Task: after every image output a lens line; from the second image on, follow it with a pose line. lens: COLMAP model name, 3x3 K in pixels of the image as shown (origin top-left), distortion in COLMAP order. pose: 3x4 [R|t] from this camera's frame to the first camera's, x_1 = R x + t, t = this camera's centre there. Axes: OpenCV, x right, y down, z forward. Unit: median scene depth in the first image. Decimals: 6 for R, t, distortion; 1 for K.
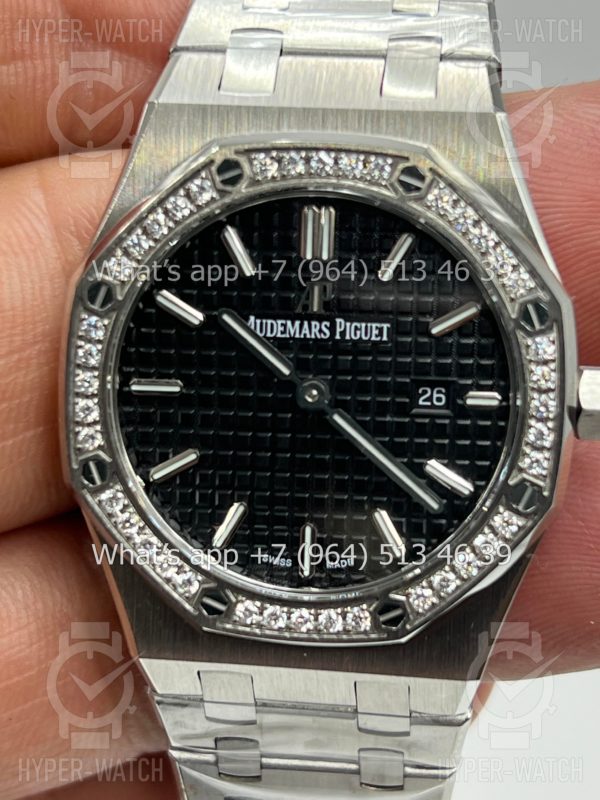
lens RADIAL K [[1835.5, 0, 300.0], [0, 1835.5, 400.0], [0, 0, 1]] dist [0.042248, 0.152395]
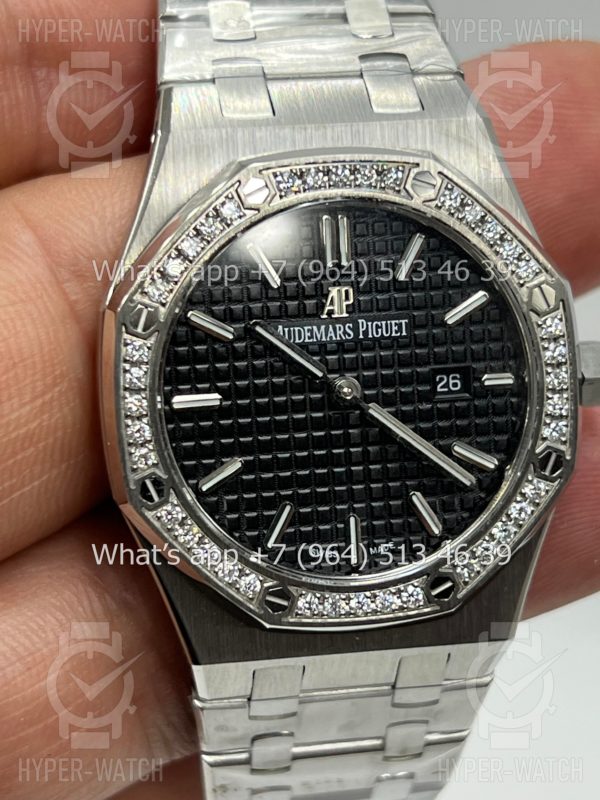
lens RADIAL K [[1835.5, 0, 300.0], [0, 1835.5, 400.0], [0, 0, 1]] dist [0.042248, 0.152395]
pose [[0.958389, -0.107950, 0.264266, -0.299944], [0.115087, 0.993287, -0.011628, 0.010734], [-0.261237, 0.041557, 0.964380, -0.020348]]
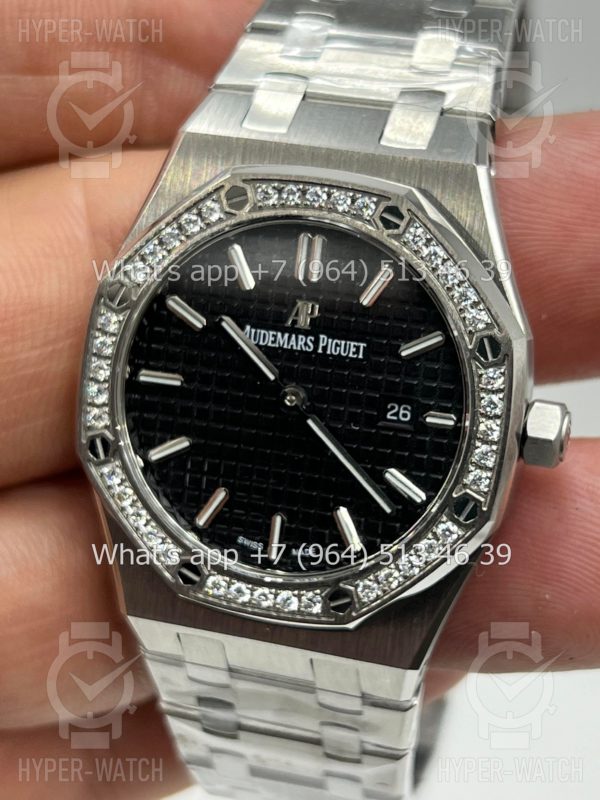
lens RADIAL K [[1835.5, 0, 300.0], [0, 1835.5, 400.0], [0, 0, 1]] dist [0.042248, 0.152395]
pose [[0.985018, 0.100994, -0.139785, 0.168653], [-0.102295, 0.994752, -0.002134, -0.000766], [0.138836, 0.016402, 0.990180, -0.115410]]
